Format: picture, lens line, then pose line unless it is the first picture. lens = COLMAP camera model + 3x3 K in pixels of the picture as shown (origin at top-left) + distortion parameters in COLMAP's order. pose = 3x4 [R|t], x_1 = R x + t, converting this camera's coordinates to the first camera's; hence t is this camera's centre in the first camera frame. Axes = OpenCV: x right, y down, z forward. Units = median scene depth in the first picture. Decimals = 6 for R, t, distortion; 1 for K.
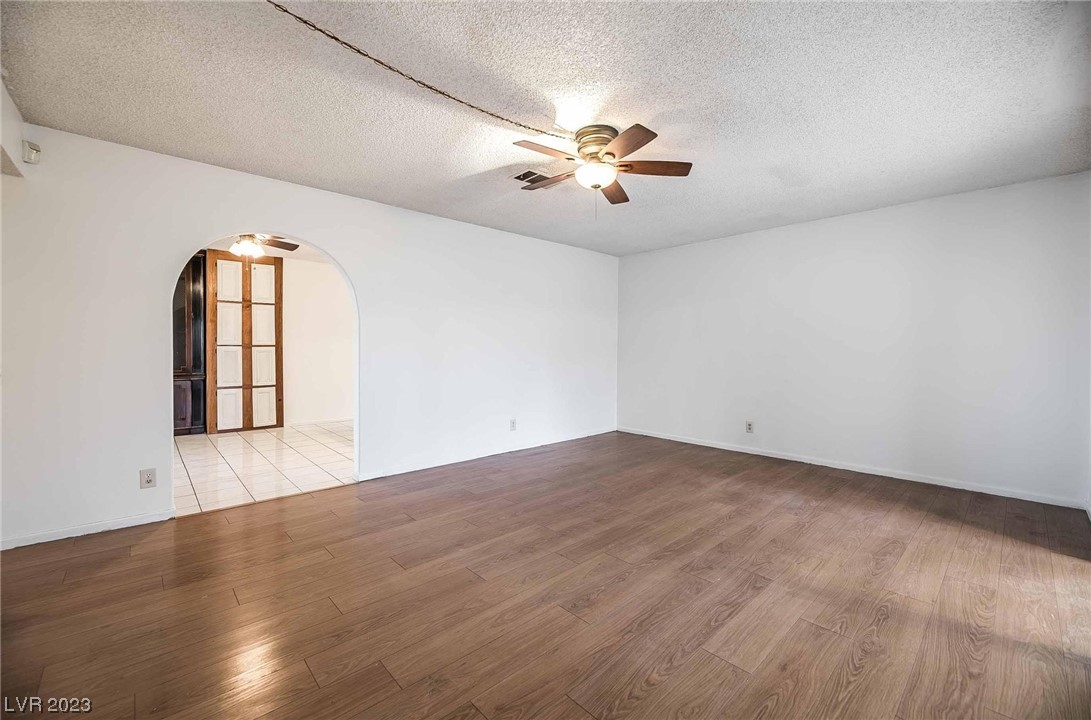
lens RADIAL K [[441.4, 0, 545.3], [0, 441.4, 355.1], [0, 0, 1]] dist [0.001889, -0.002206]
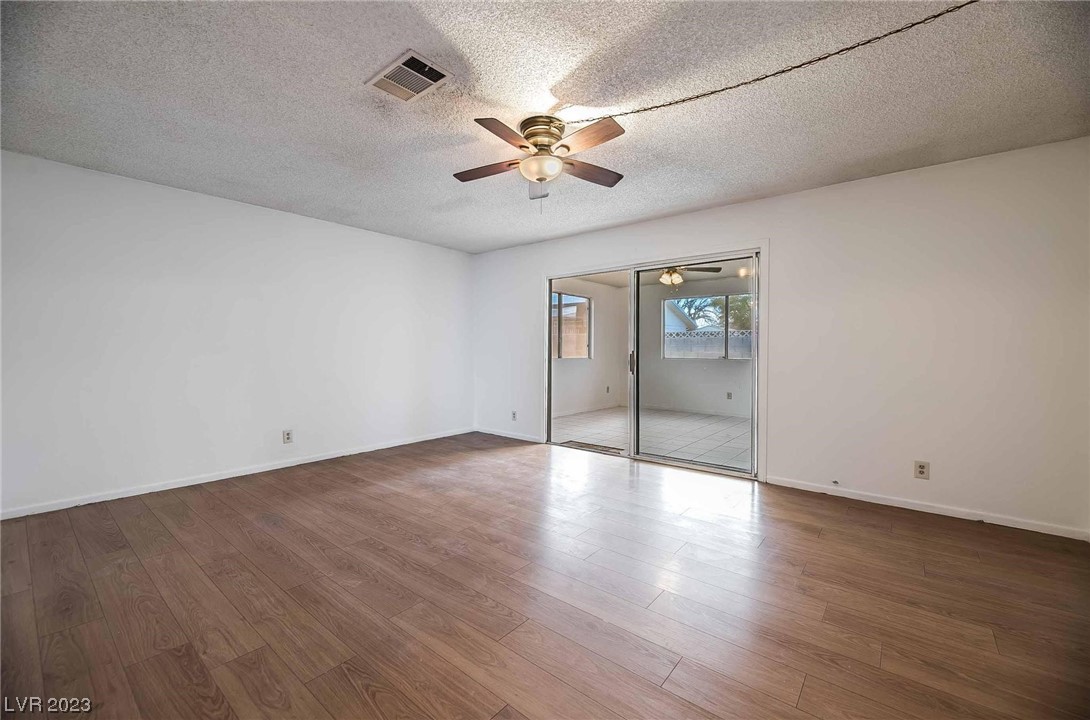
lens RADIAL K [[440.9, 0, 542.7], [0, 440.9, 354.0], [0, 0, 1]] dist [0.001889, -0.002206]
pose [[-0.134067, -0.013686, 0.990878, -0.725114], [0.011269, 0.999819, 0.015335, -0.012258], [-0.990908, 0.013222, -0.133889, 0.966688]]
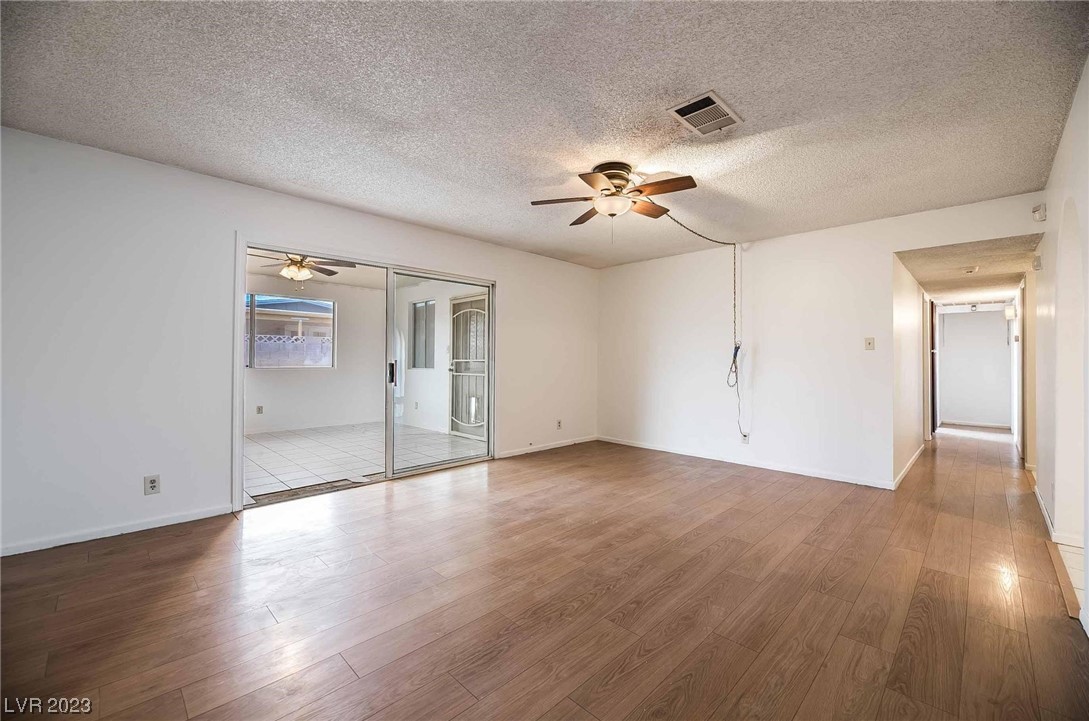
lens RADIAL K [[440.5, 0, 541.5], [0, 440.5, 358.5], [0, 0, 1]] dist [0.001889, -0.002206]
pose [[-0.999306, -0.009341, -0.036068, 0.283885], [-0.009891, 0.999837, 0.015098, -0.026869], [0.035921, 0.015445, -0.999235, 1.812147]]
